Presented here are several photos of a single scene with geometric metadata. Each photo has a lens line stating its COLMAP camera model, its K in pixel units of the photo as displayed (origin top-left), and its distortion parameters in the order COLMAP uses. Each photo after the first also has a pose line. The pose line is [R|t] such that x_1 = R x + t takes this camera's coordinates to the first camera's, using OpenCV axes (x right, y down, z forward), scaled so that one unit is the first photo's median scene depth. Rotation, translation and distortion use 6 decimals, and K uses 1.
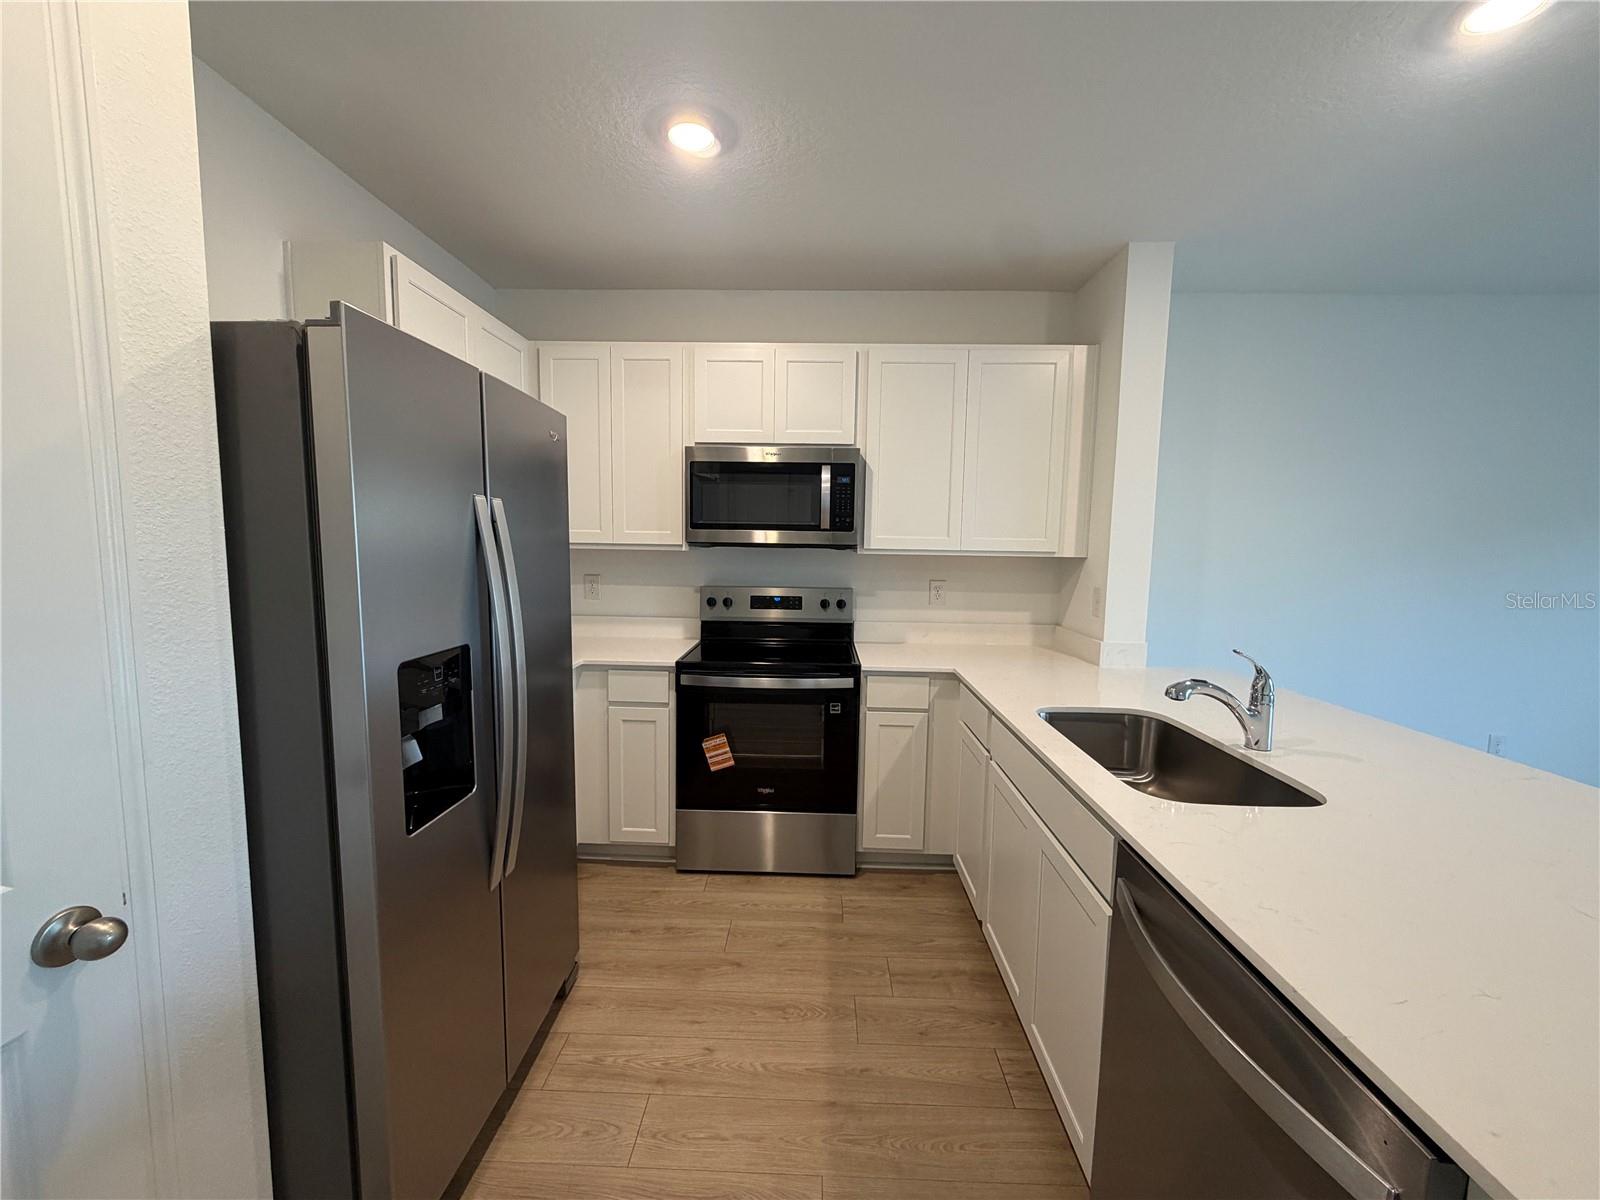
lens RADIAL K [[637.5, 0, 797.5], [0, 637.5, 601.6], [0, 0, 1]] dist [0.002063, -0.000175]
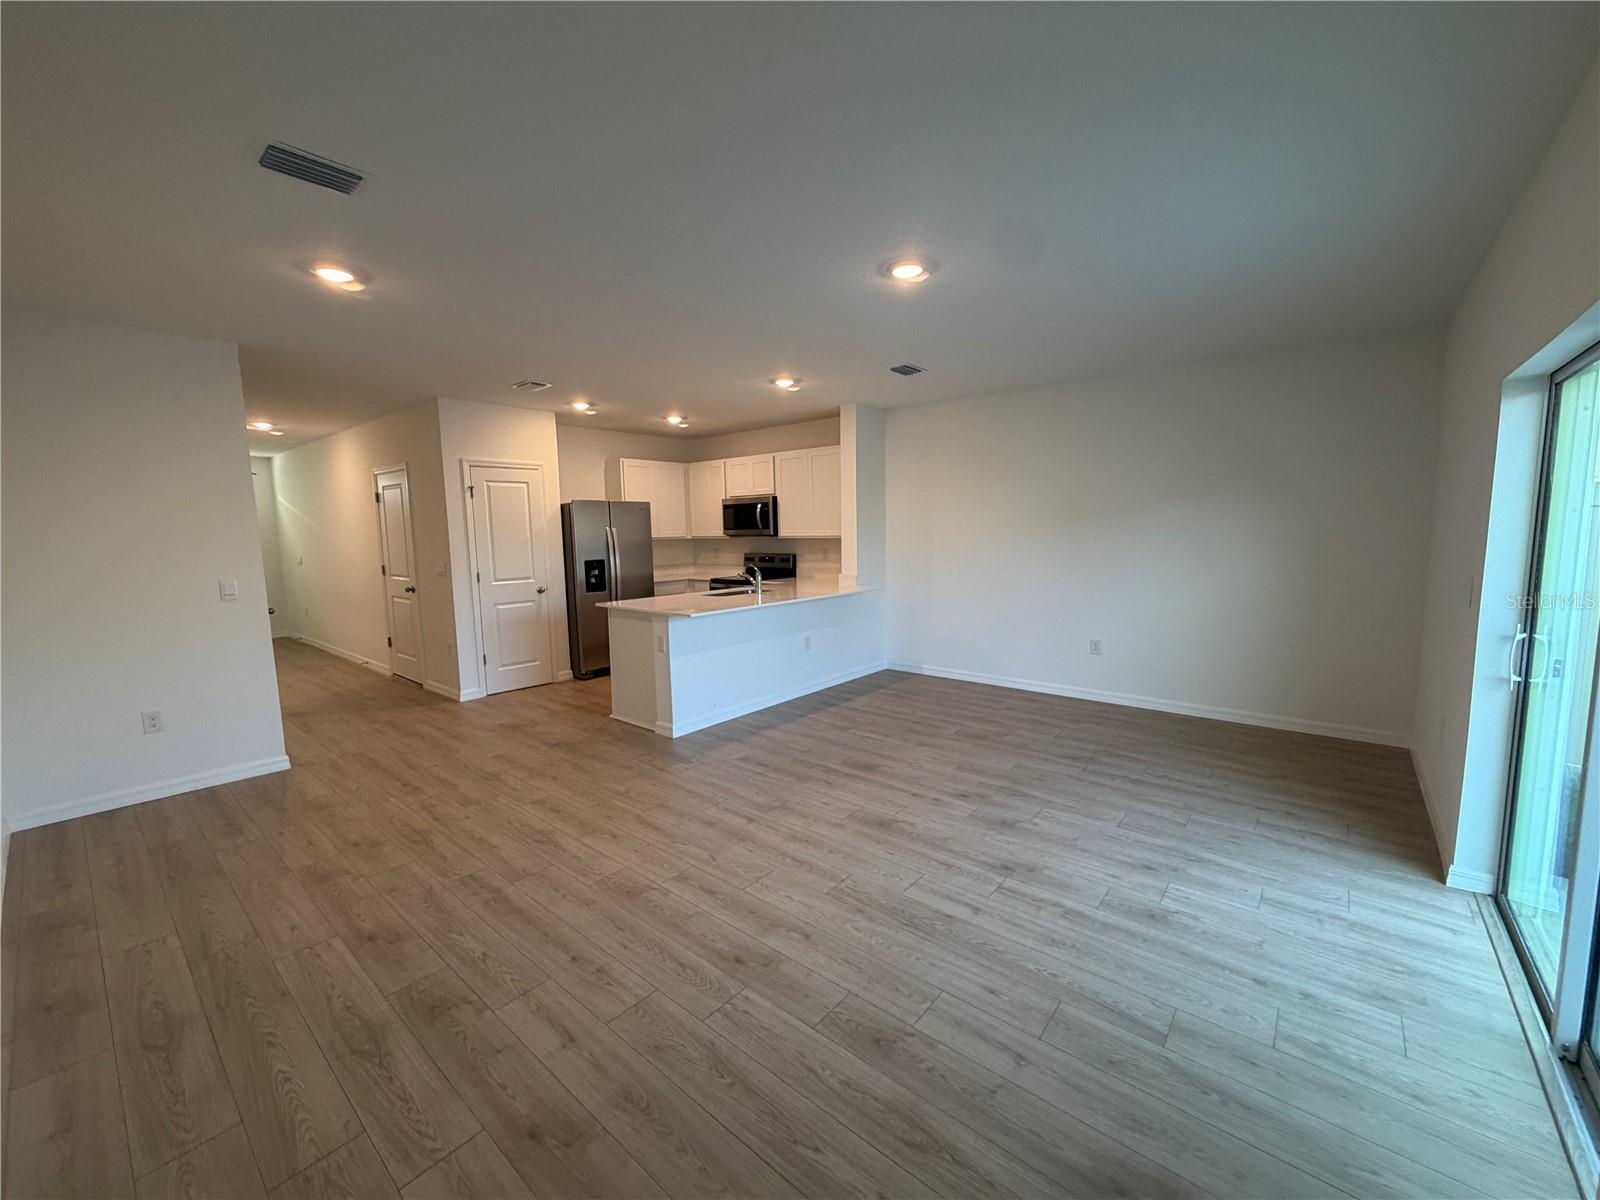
lens RADIAL K [[637.5, 0, 786.3], [0, 637.5, 604.2], [0, 0, 1]] dist [0.002063, -0.000175]
pose [[0.776628, 0.042110, -0.628550, 1.778779], [-0.029114, 0.999096, 0.030963, 0.106905], [0.629286, -0.005747, 0.777152, -0.924836]]
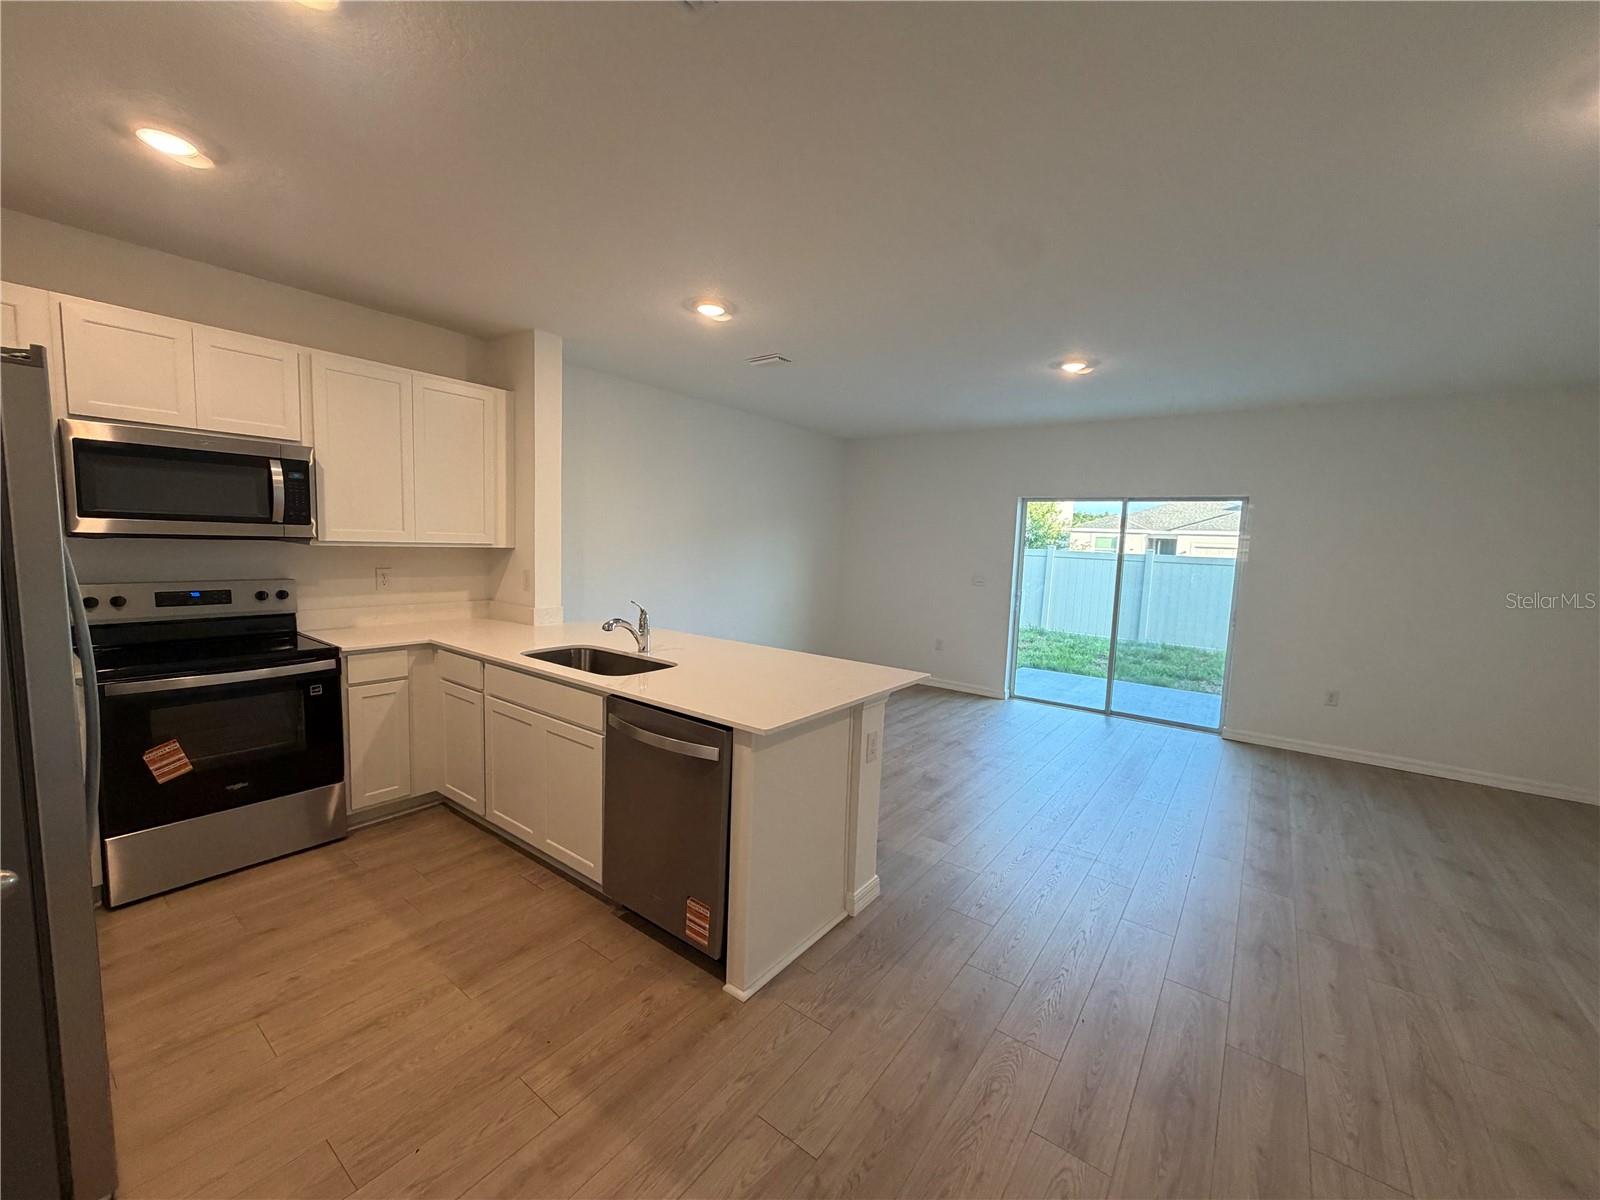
lens RADIAL K [[637.5, 0, 798.3], [0, 637.5, 601.6], [0, 0, 1]] dist [0.002063, -0.000175]
pose [[0.568863, -0.075871, 0.818925, -0.344855], [0.048381, 0.997098, 0.058771, -0.006173], [-0.821008, 0.006188, 0.570883, -0.286916]]
